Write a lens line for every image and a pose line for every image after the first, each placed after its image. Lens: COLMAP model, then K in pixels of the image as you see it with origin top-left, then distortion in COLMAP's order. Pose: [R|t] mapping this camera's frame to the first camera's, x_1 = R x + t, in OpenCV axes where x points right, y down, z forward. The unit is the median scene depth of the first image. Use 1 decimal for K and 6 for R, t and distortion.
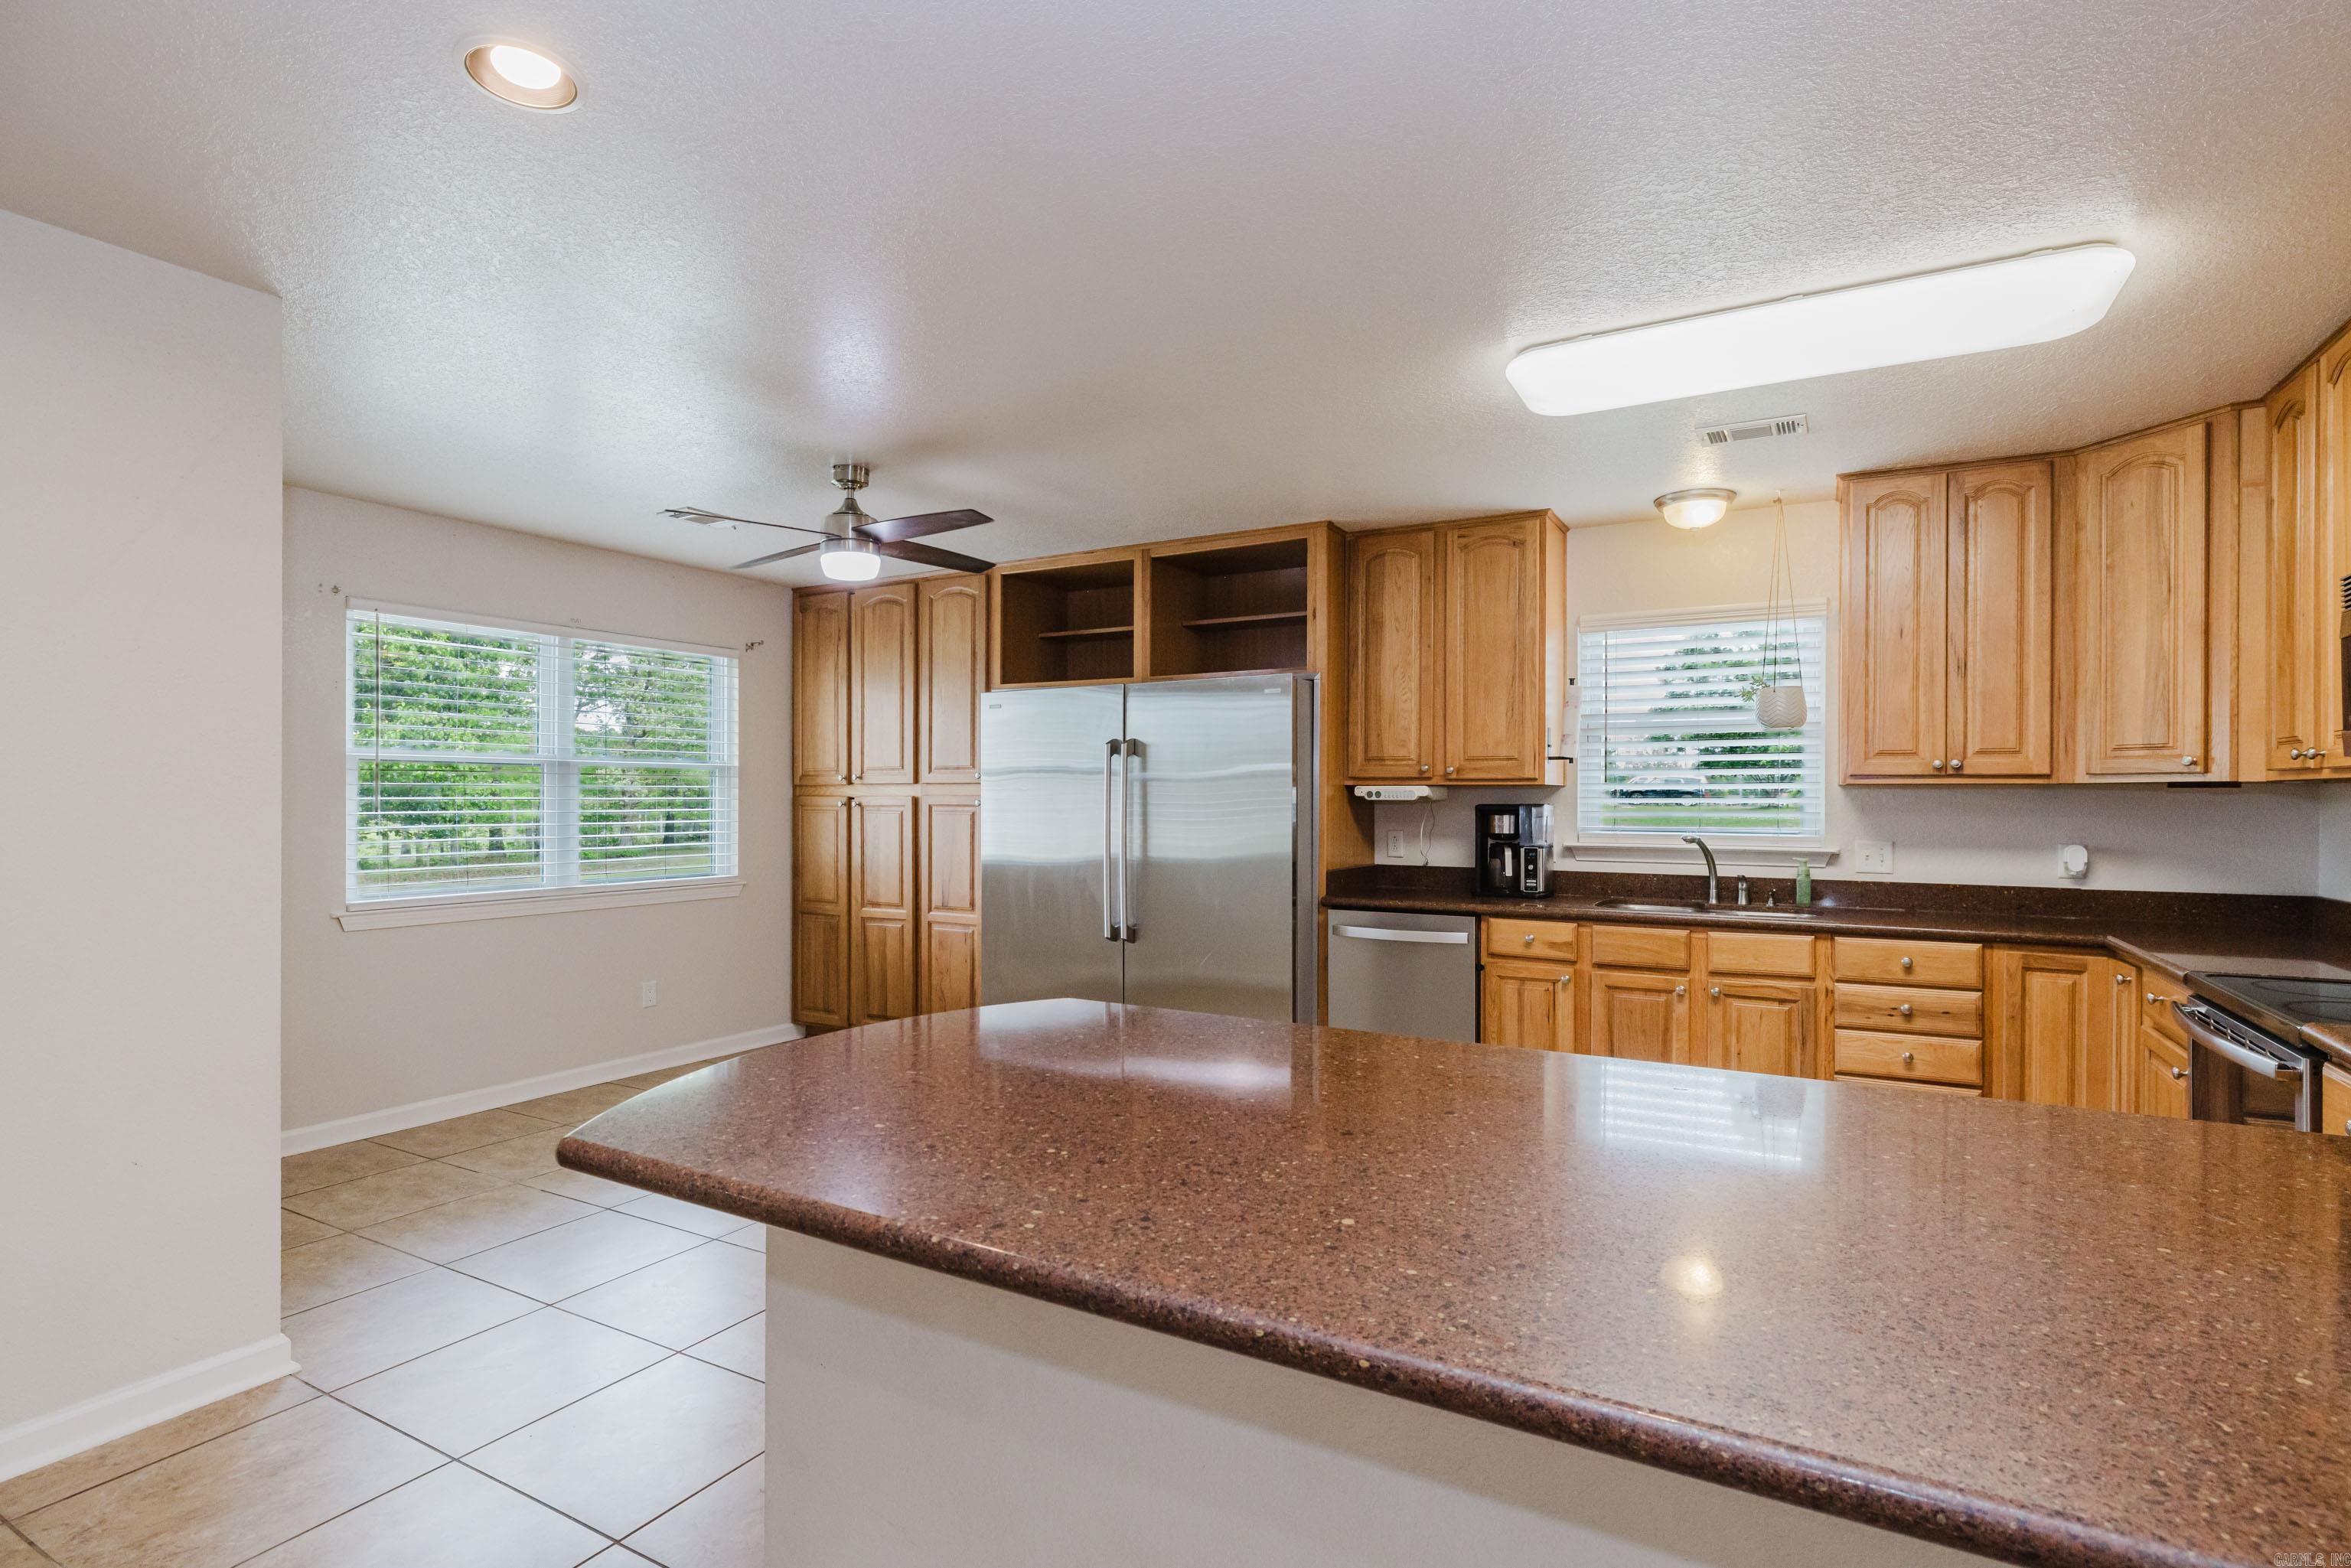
lens RADIAL K [[1148.2, 0, 1177.7], [0, 1148.2, 794.0], [0, 0, 1]] dist [-0.005100, 0.000892]
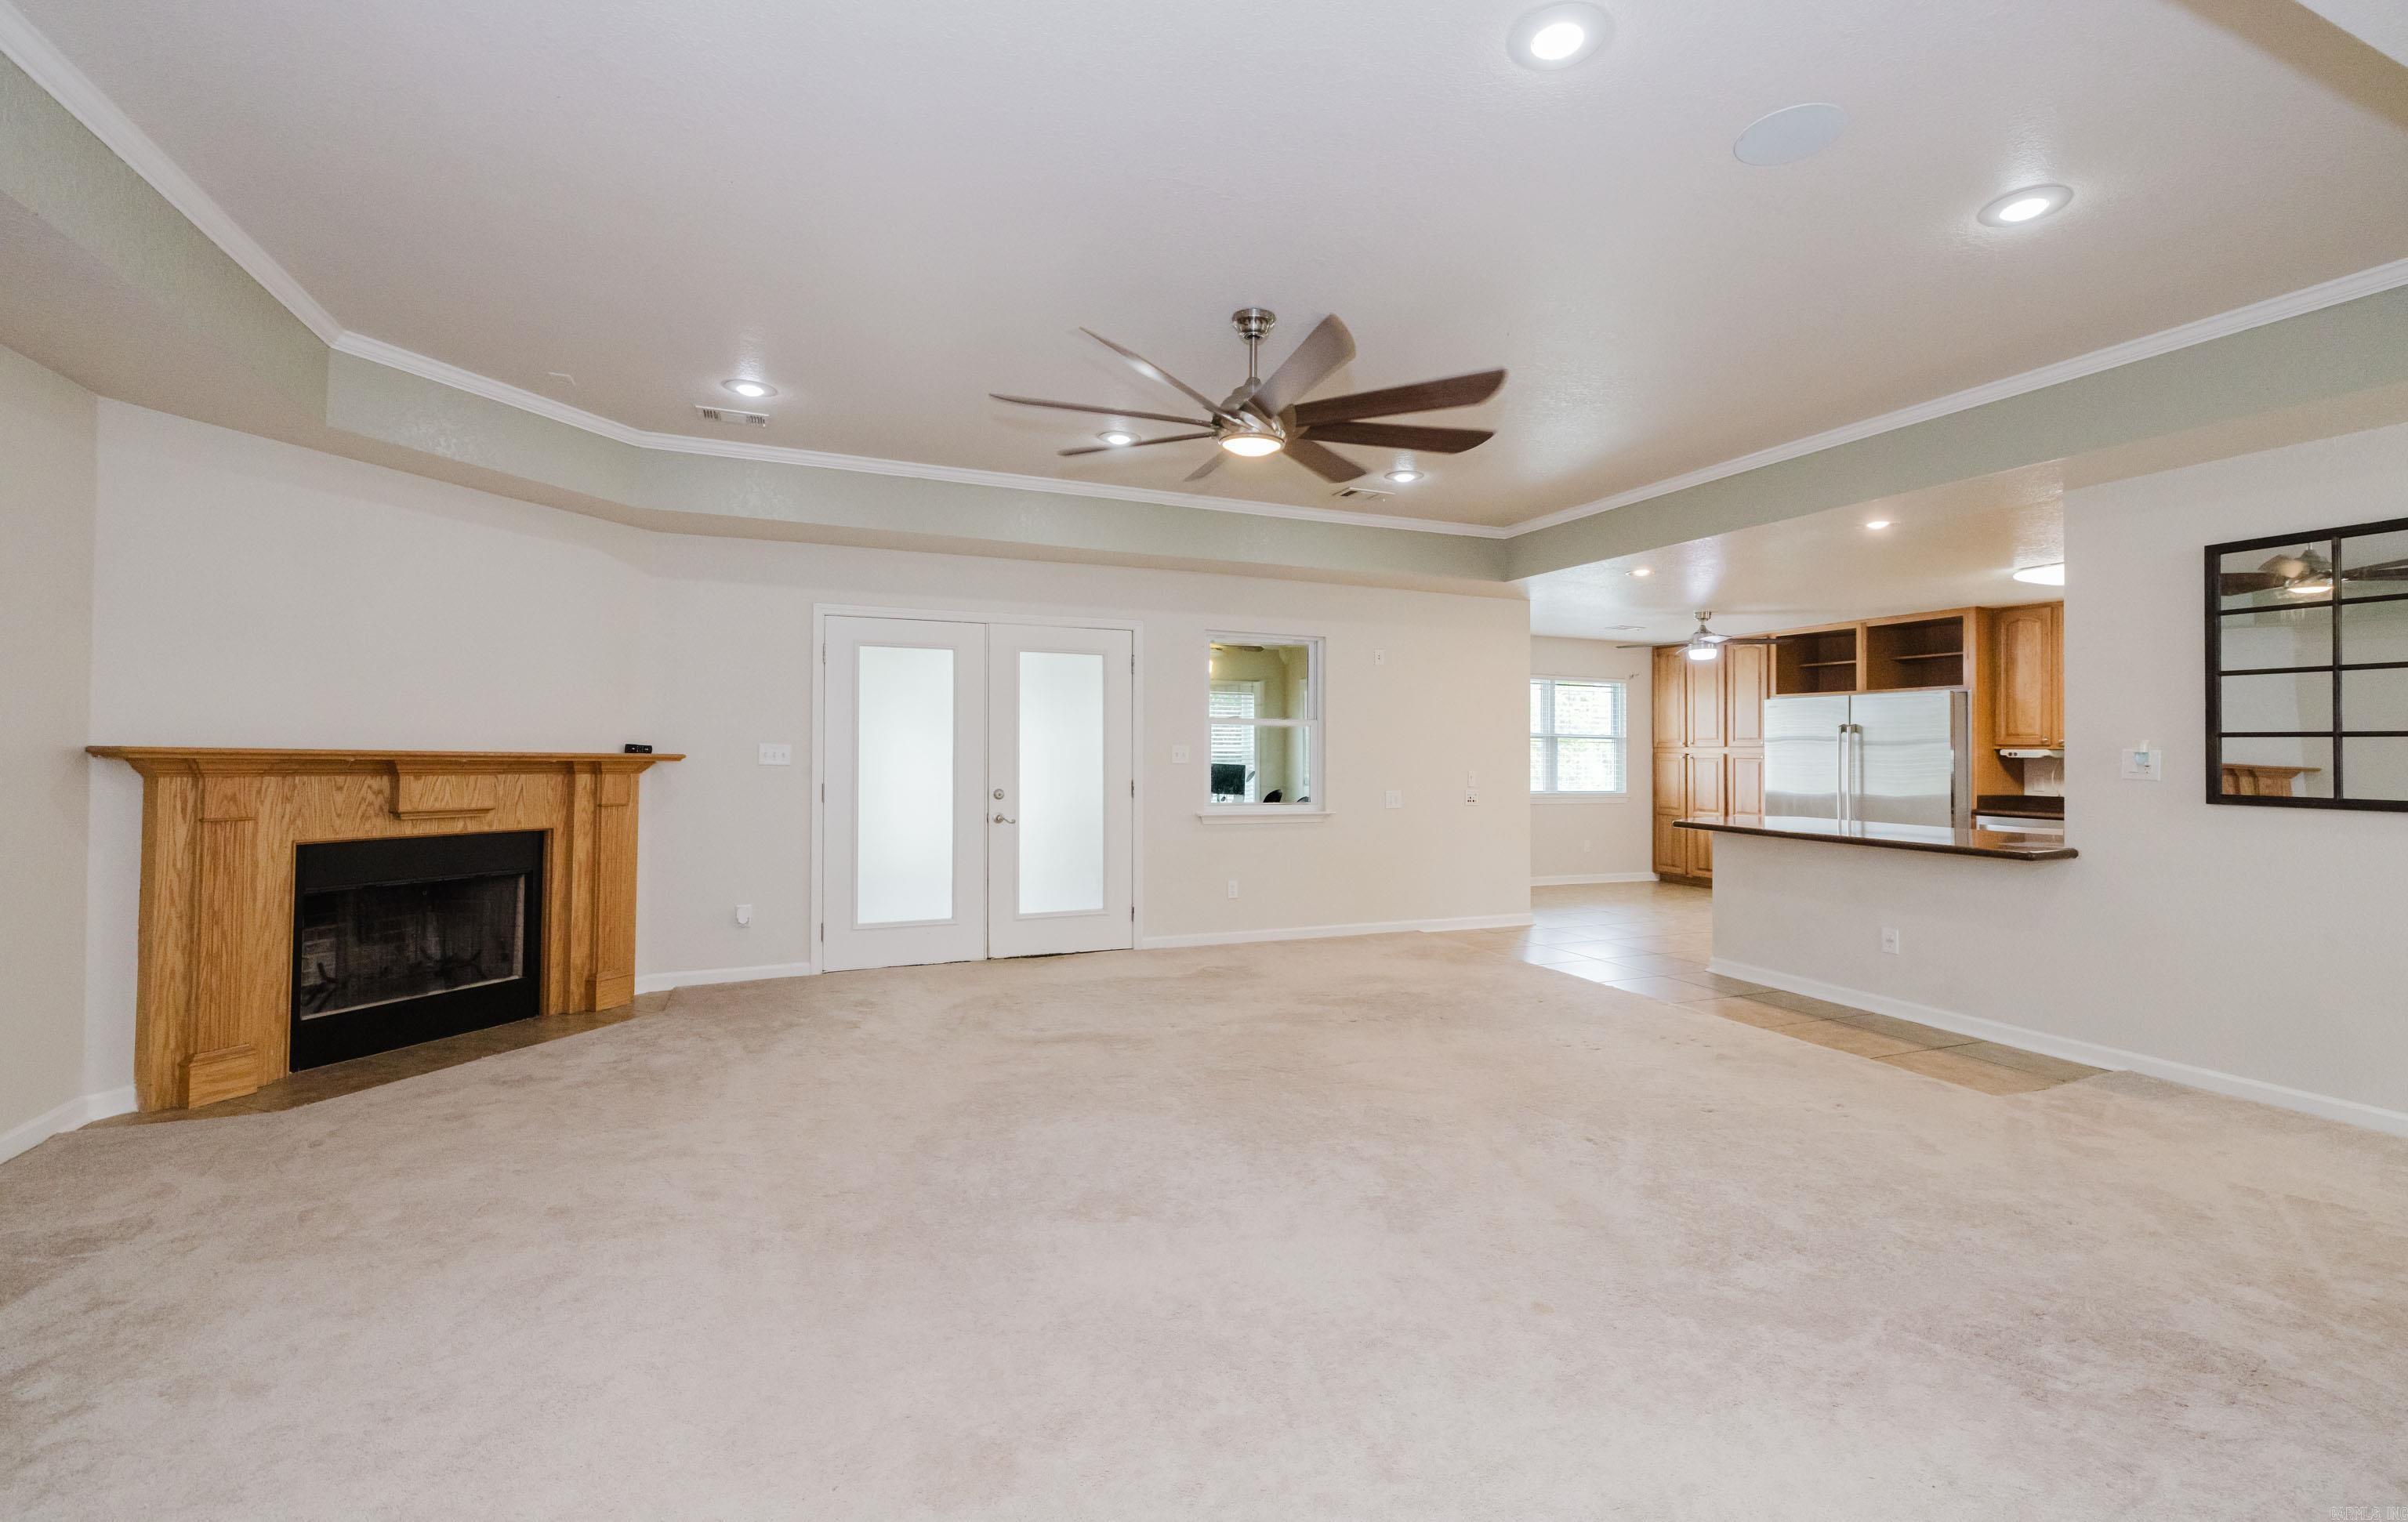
lens RADIAL K [[1037.7, 0, 1192.6], [0, 1037.7, 726.5], [0, 0, 1]] dist [0.001907, -0.000088]
pose [[0.784245, -0.006377, -0.620419, 0.185212], [-0.010315, 0.999675, -0.023314, 0.008553], [0.620366, 0.024684, 0.783924, -1.134304]]
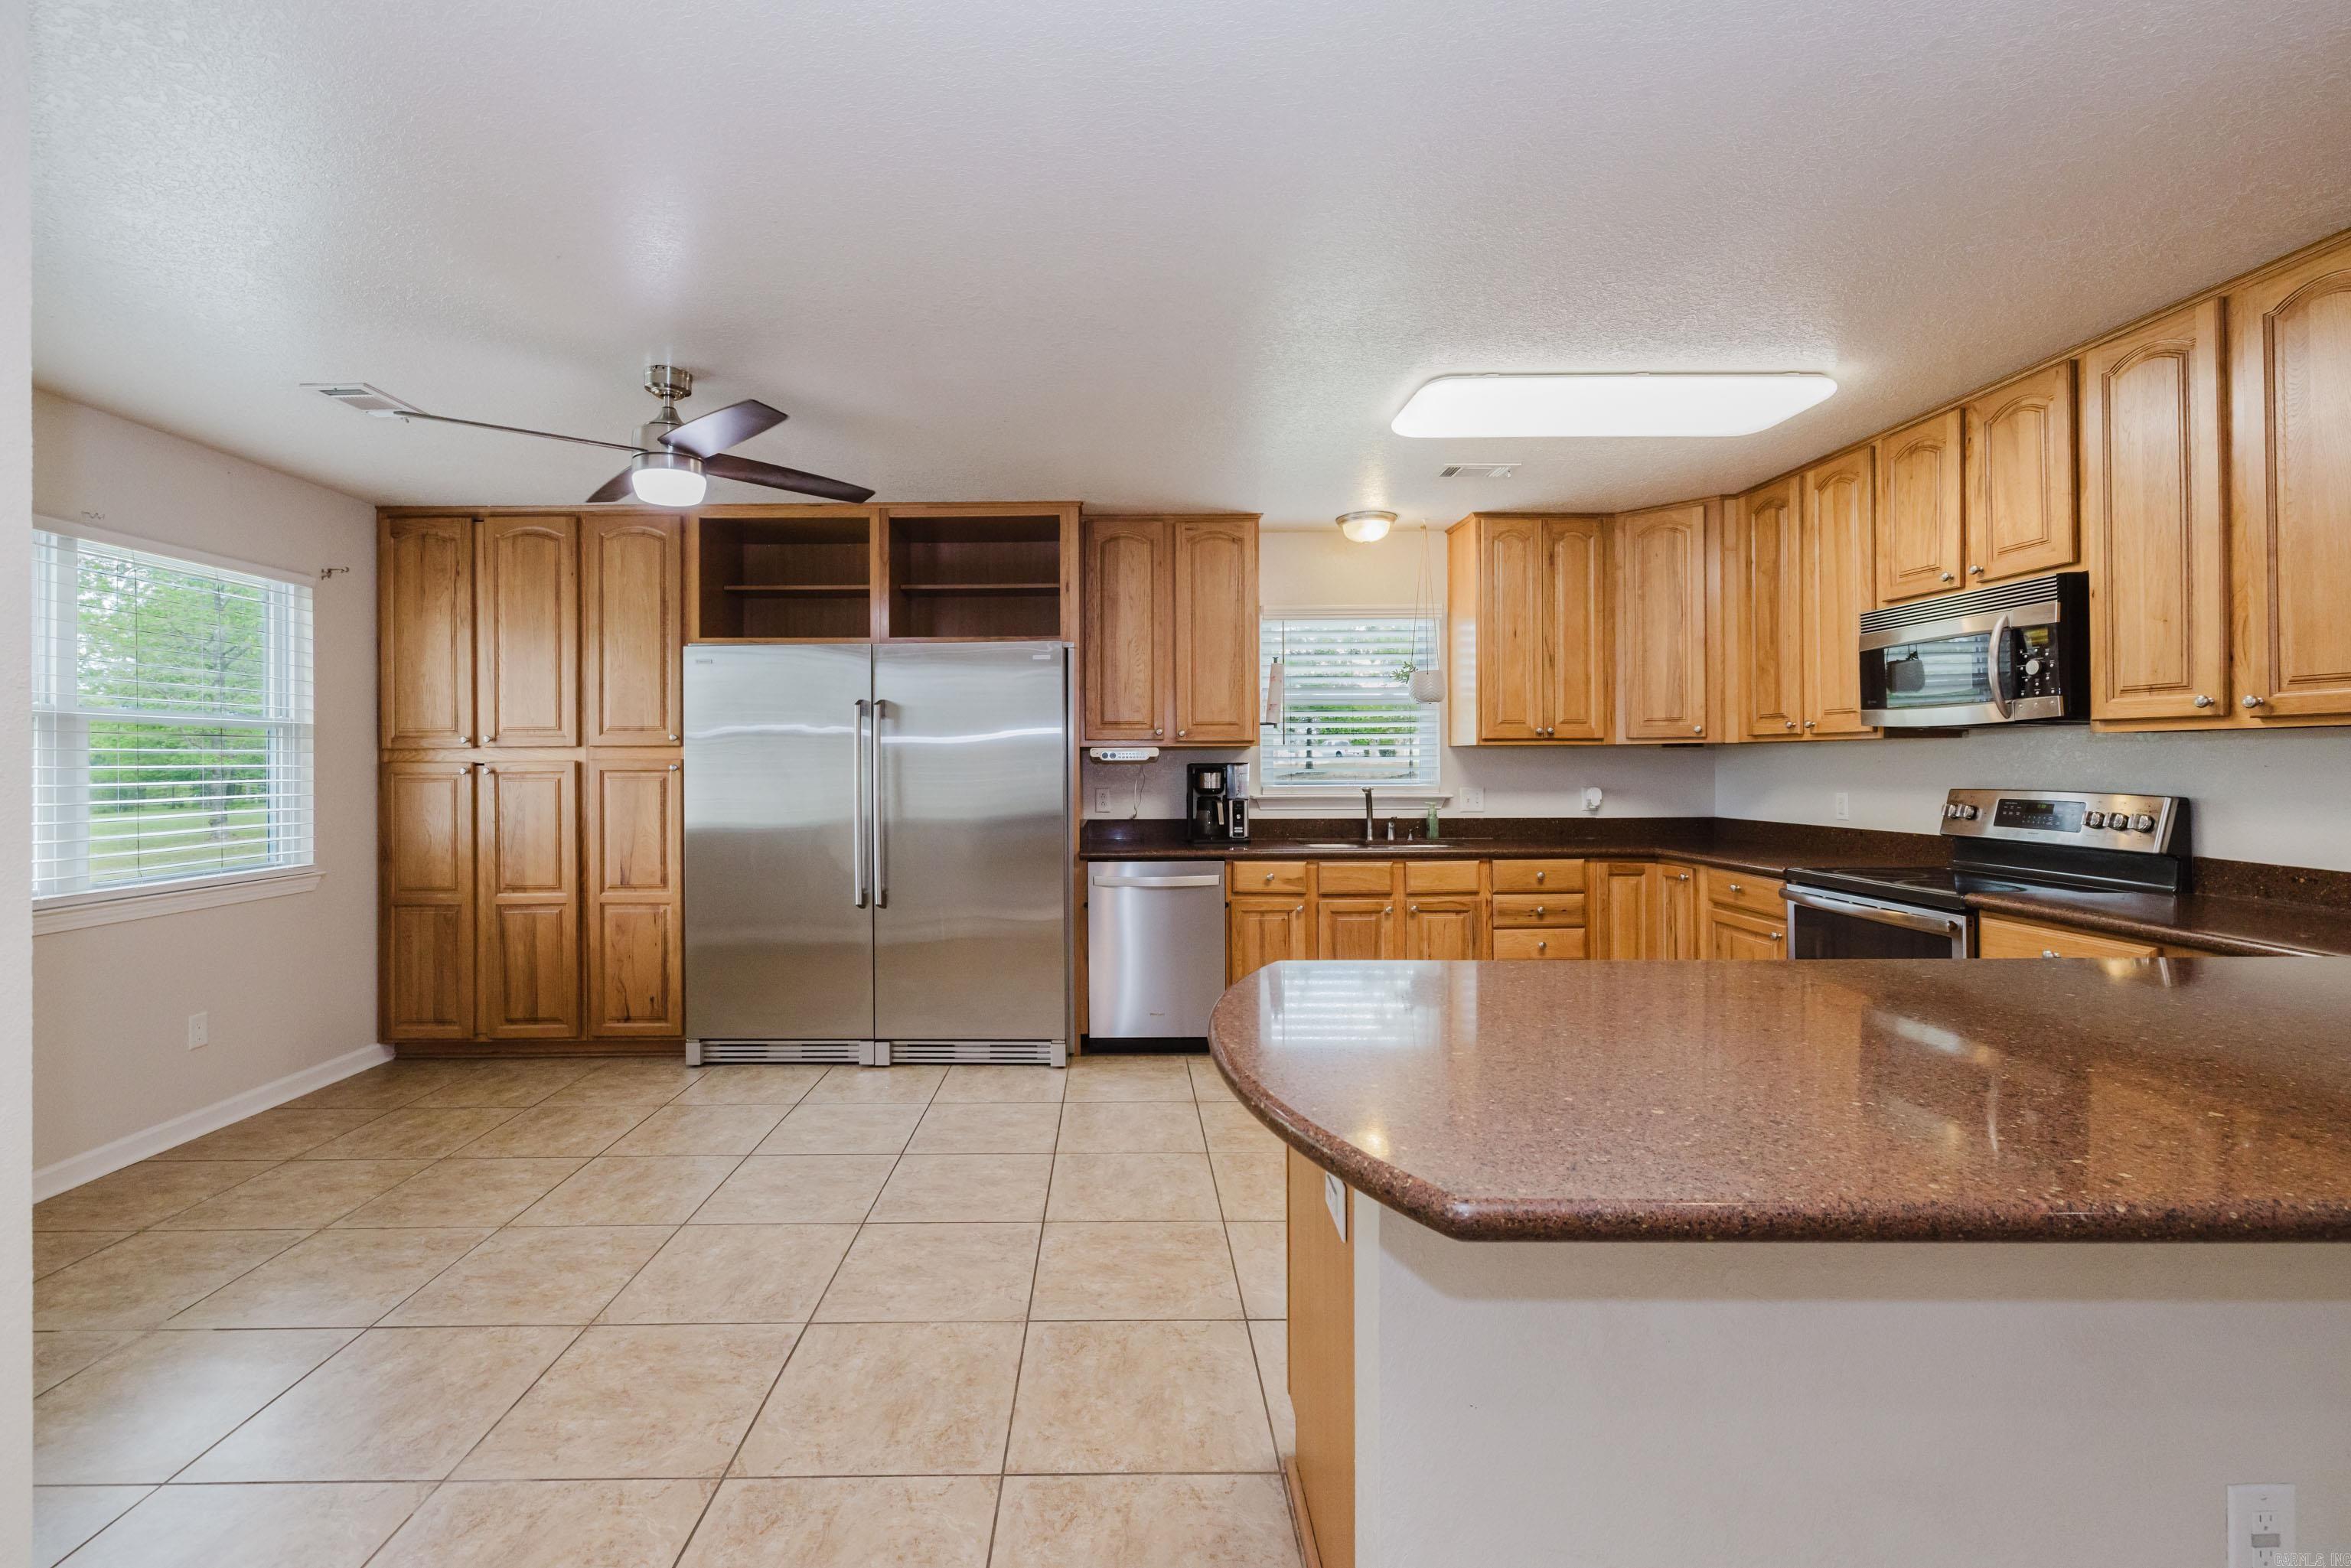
lens RADIAL K [[1009.5, 0, 1120.2], [0, 1009.5, 755.1], [0, 0, 1]] dist [-0.004047, 0.000253]
pose [[0.868603, -0.004150, 0.495491, -0.319294], [0.006711, 0.999972, -0.003388, 0.003588], [-0.495463, 0.006268, 0.868606, 0.166584]]
